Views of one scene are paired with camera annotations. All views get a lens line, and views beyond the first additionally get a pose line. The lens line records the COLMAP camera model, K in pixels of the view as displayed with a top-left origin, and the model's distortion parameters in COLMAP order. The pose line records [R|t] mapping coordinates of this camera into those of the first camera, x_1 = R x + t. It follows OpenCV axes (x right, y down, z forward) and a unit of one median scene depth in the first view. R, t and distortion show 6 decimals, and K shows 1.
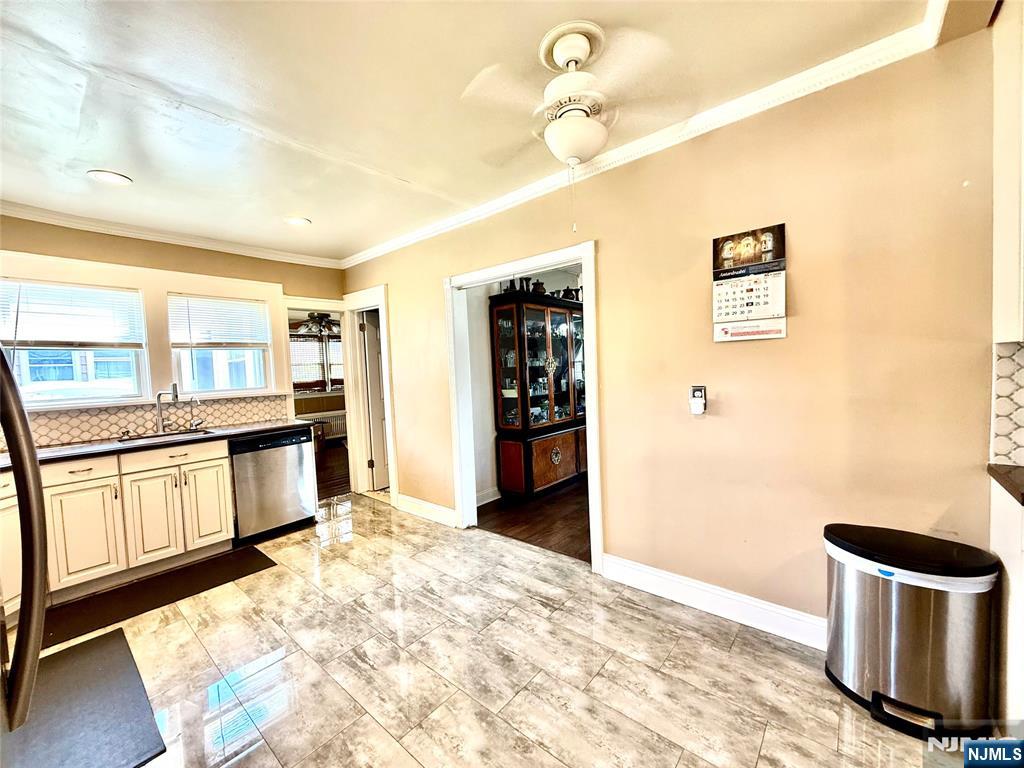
lens RADIAL K [[408.3, 0, 510.4], [0, 408.3, 386.1], [0, 0, 1]] dist [0.000610, -0.000092]
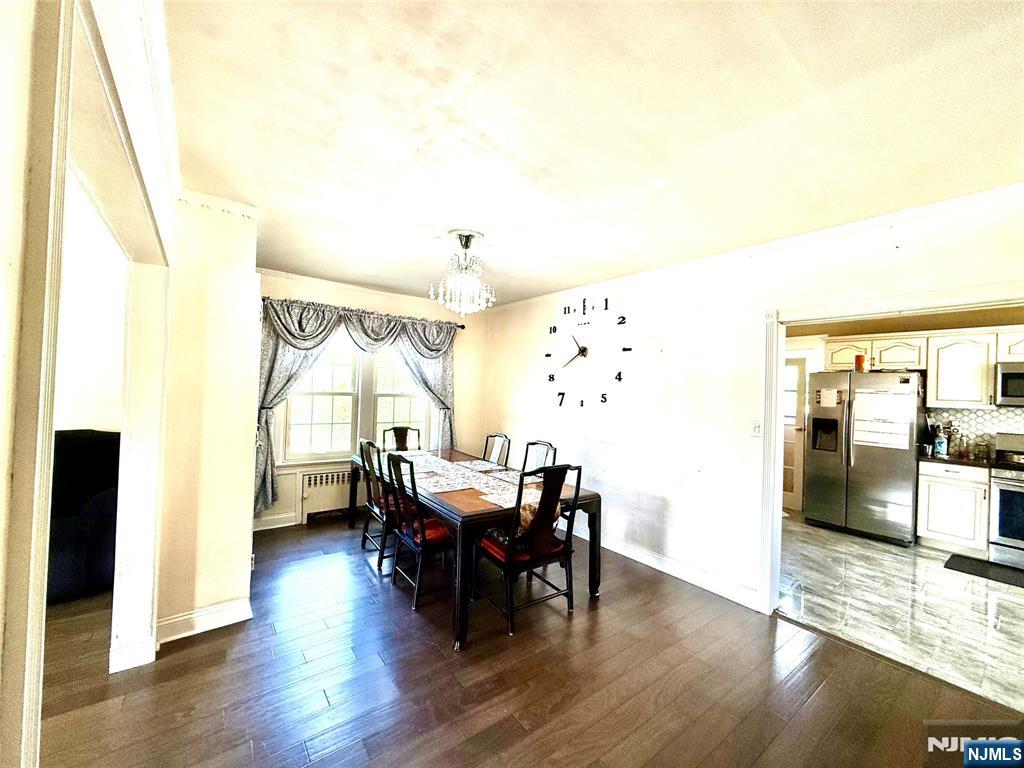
lens RADIAL K [[408.3, 0, 510.7], [0, 408.3, 384.8], [0, 0, 1]] dist [0.000610, -0.000092]
pose [[-0.977613, 0.011850, 0.210076, 0.591198], [0.018928, 0.999318, 0.031715, -0.170150], [-0.209557, 0.034981, -0.977171, 1.941985]]
